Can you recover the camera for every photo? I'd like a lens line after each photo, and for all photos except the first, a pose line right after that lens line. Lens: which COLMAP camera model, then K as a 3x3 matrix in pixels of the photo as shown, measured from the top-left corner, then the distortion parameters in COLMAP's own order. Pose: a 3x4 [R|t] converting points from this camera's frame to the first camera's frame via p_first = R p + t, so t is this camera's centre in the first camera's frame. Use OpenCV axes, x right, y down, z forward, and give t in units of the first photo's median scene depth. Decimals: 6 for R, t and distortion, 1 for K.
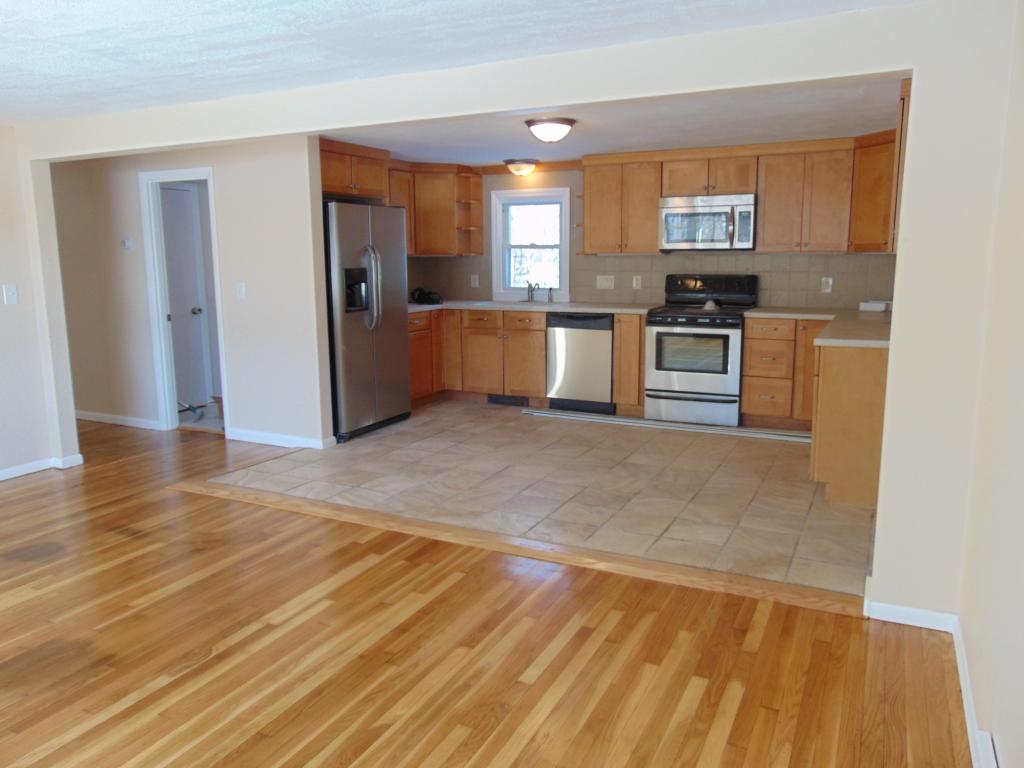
lens RADIAL K [[766.3, 0, 510.0], [0, 766.3, 382.9], [0, 0, 1]] dist [-0.005272, 0.019757]
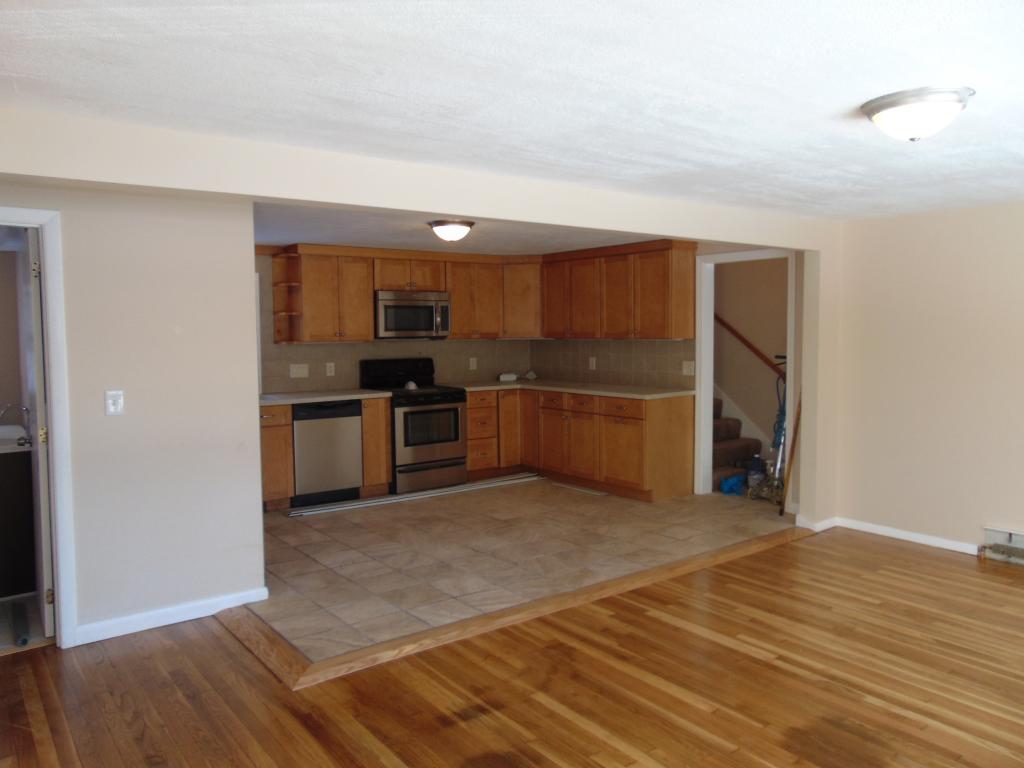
lens RADIAL K [[766.3, 0, 510.1], [0, 766.3, 383.0], [0, 0, 1]] dist [-0.005272, 0.019757]
pose [[0.443714, -0.057787, 0.894304, -1.023665], [0.157145, 0.987474, -0.014161, -0.096832], [-0.882283, 0.146819, 0.447237, 0.529318]]
